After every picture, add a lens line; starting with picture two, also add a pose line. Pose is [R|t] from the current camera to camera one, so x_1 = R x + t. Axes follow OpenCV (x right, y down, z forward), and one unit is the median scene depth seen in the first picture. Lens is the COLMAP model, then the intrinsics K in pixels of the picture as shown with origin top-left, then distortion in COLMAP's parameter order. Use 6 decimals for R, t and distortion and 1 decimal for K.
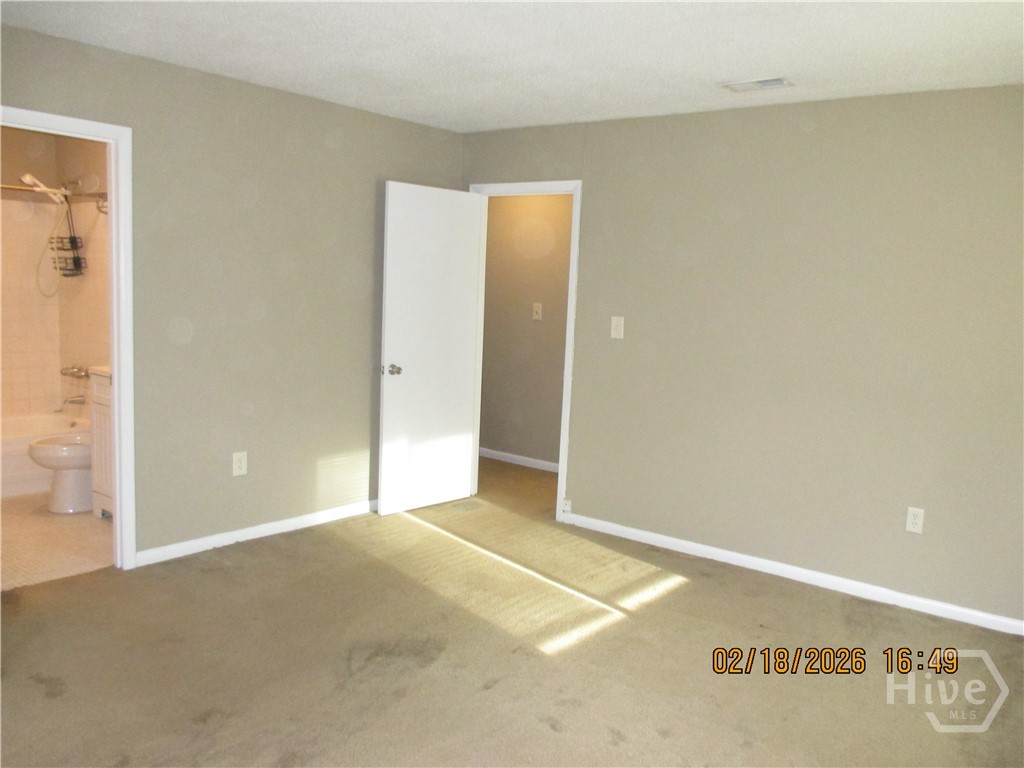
lens RADIAL K [[873.5, 0, 515.0], [0, 873.5, 388.8], [0, 0, 1]] dist [-0.042795, 0.021863]
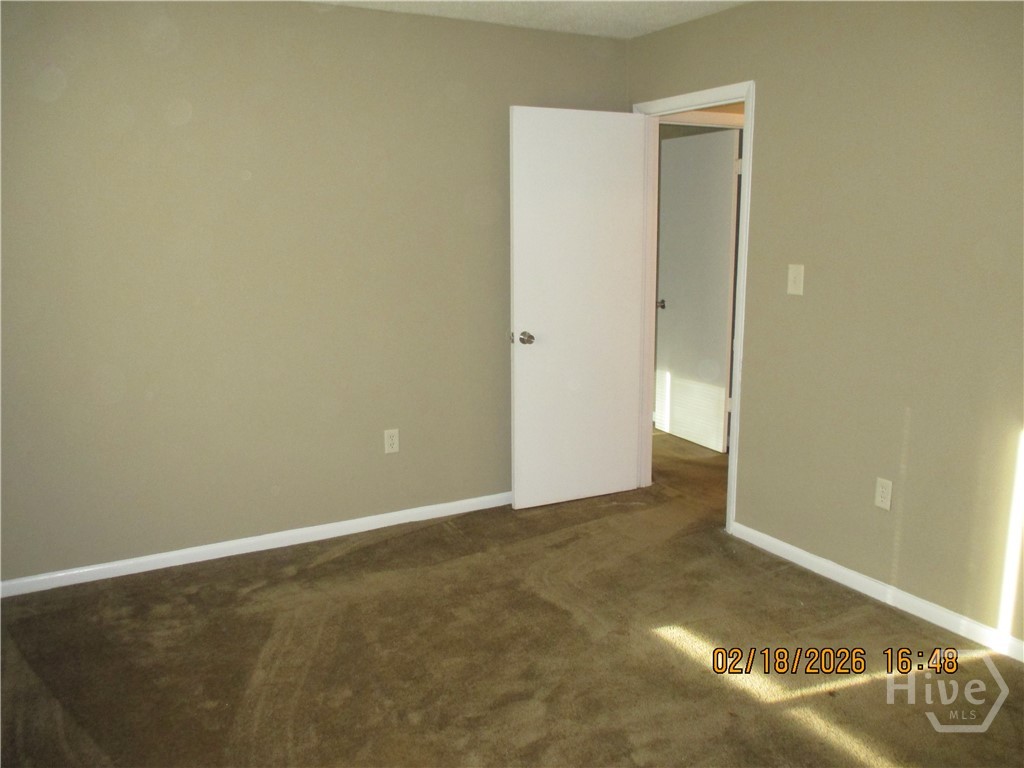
lens RADIAL K [[873.5, 0, 515.0], [0, 873.5, 388.8], [0, 0, 1]] dist [-0.042795, 0.021863]
pose [[0.929595, 0.017796, -0.368153, 0.157475], [0.001445, 0.998650, 0.051924, -0.016670], [0.368580, -0.048801, 0.928314, 0.226394]]
